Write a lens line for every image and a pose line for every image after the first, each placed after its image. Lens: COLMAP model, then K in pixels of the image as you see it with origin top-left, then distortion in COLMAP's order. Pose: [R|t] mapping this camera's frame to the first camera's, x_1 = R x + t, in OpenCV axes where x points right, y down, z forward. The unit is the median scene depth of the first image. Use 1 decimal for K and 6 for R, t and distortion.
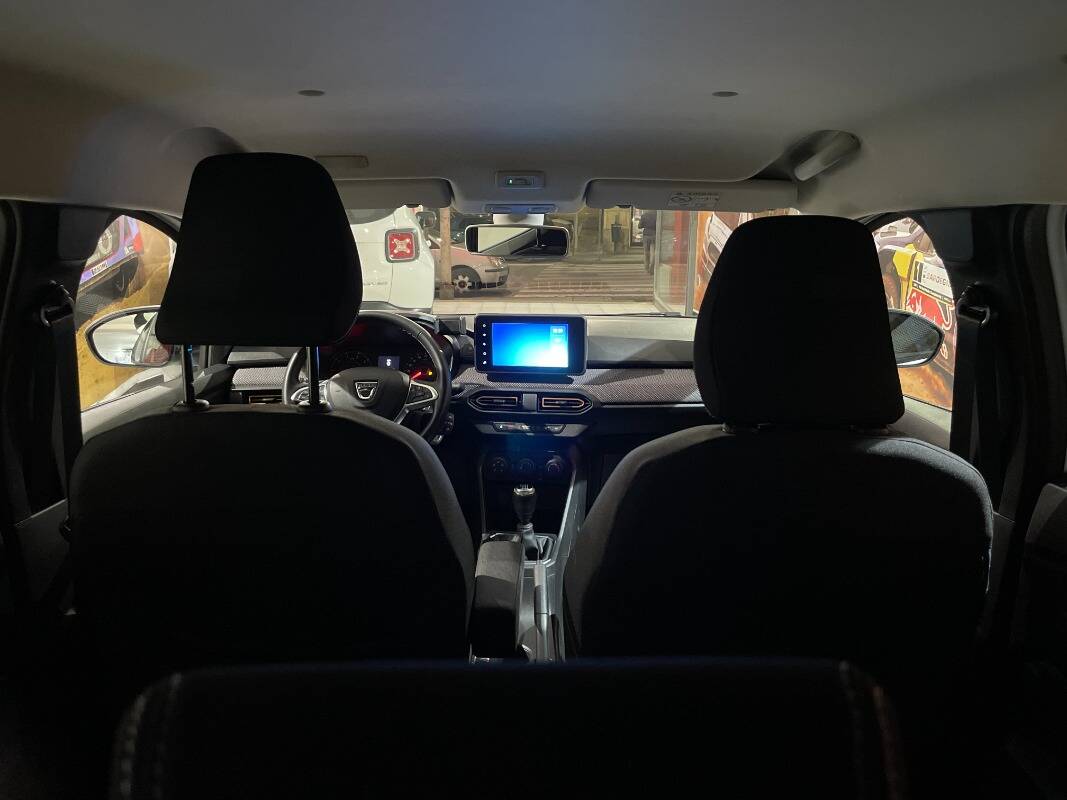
lens RADIAL K [[808.9, 0, 532.4], [0, 808.9, 396.7], [0, 0, 1]] dist [0.079840, -0.109316]
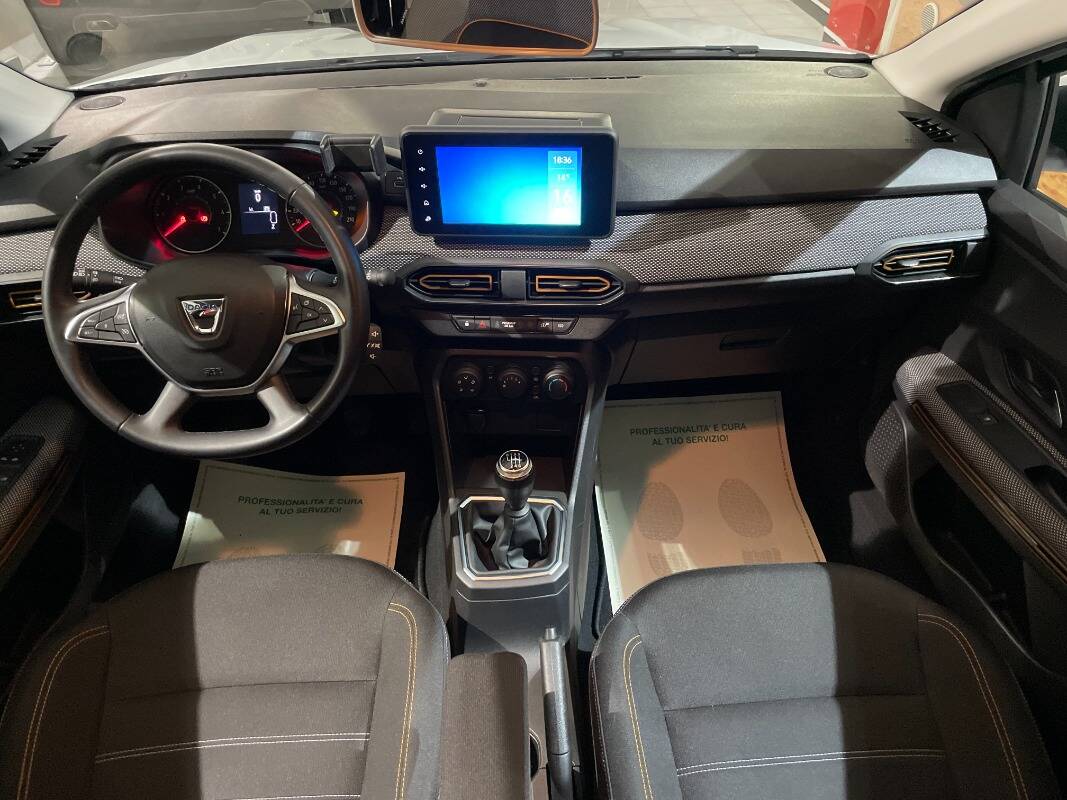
lens RADIAL K [[808.9, 0, 532.8], [0, 808.9, 399.4], [0, 0, 1]] dist [0.079840, -0.109316]
pose [[0.998460, -0.048658, 0.026641, -0.009004], [0.032238, 0.899777, 0.435158, -0.167738], [-0.045145, -0.433629, 0.899960, 0.452365]]
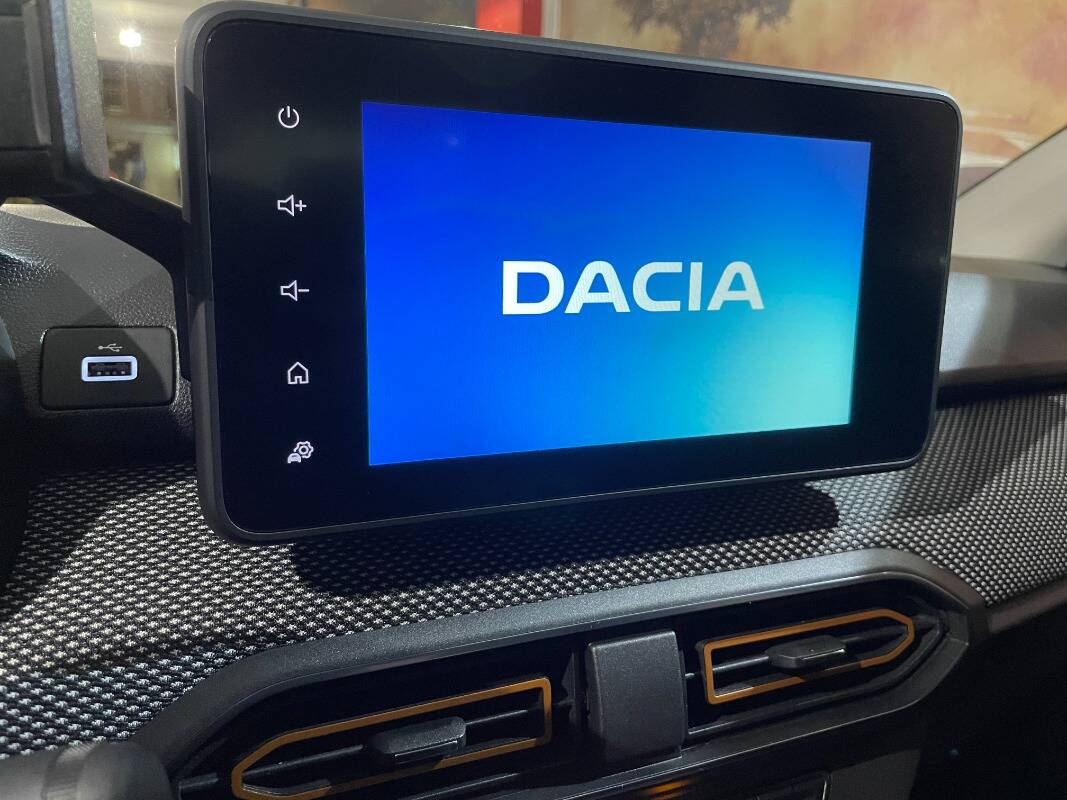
lens RADIAL K [[808.9, 0, 541.1], [0, 808.9, 391.0], [0, 0, 1]] dist [0.079840, -0.109316]
pose [[0.864524, -0.066850, 0.498126, -0.086472], [0.100477, 0.994095, -0.040973, -0.042294], [-0.492446, 0.085472, 0.866136, 0.878668]]
